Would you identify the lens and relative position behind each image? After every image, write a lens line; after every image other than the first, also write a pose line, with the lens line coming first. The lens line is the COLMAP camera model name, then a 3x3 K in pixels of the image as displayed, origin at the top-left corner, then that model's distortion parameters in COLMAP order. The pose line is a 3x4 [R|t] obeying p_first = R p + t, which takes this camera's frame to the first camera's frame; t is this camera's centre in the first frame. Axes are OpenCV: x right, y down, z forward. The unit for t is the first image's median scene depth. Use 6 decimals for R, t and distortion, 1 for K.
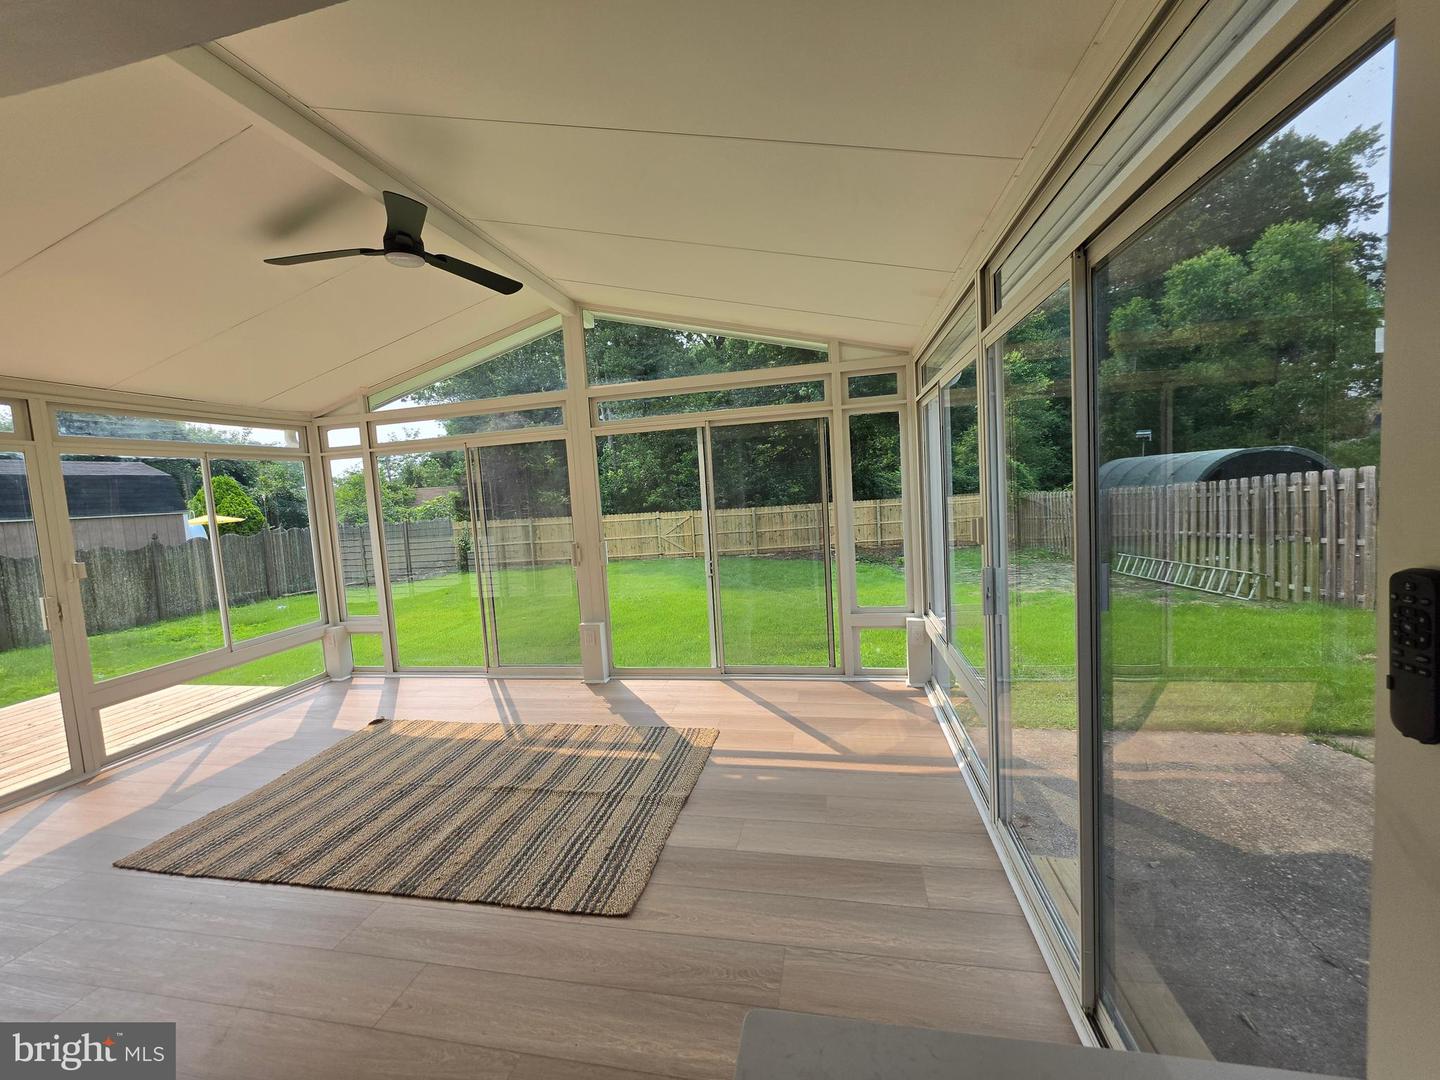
lens RADIAL K [[577.1, 0, 714.6], [0, 577.1, 533.2], [0, 0, 1]] dist [-0.005987, 0.000995]
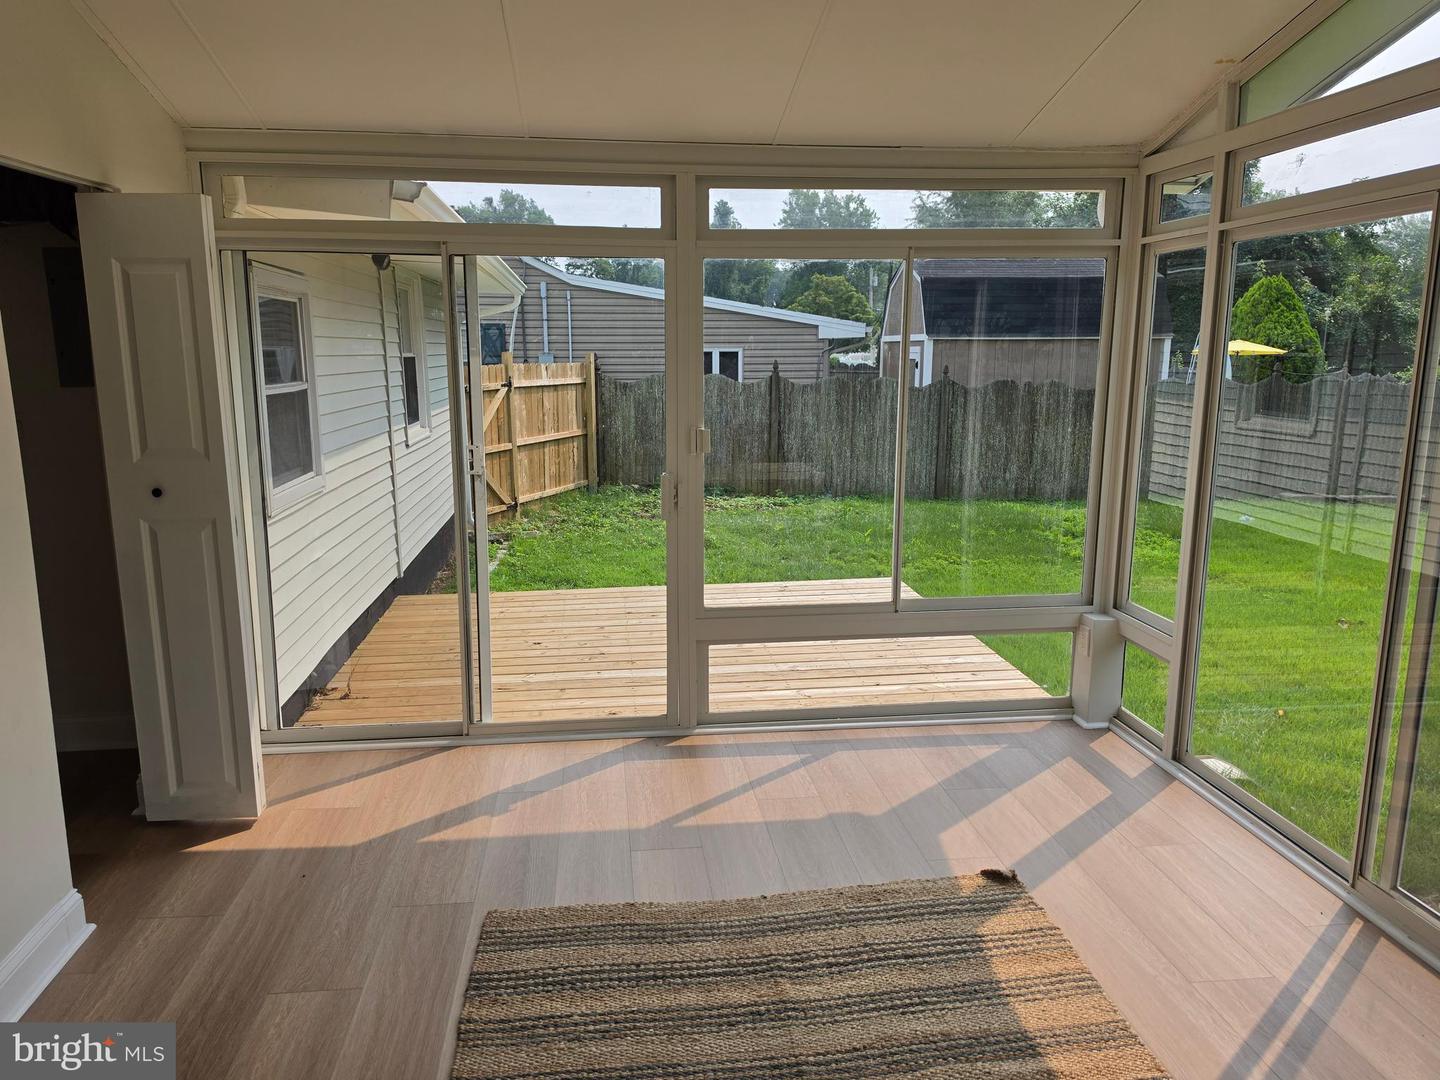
lens RADIAL K [[996.9, 0, 719.9], [0, 996.9, 533.1], [0, 0, 1]] dist [0.023049, -0.015994]
pose [[0.317373, 0.242719, -0.916712, -0.021575], [-0.099172, 0.969884, 0.222464, -0.080202], [0.943101, 0.020308, 0.331886, 0.593505]]
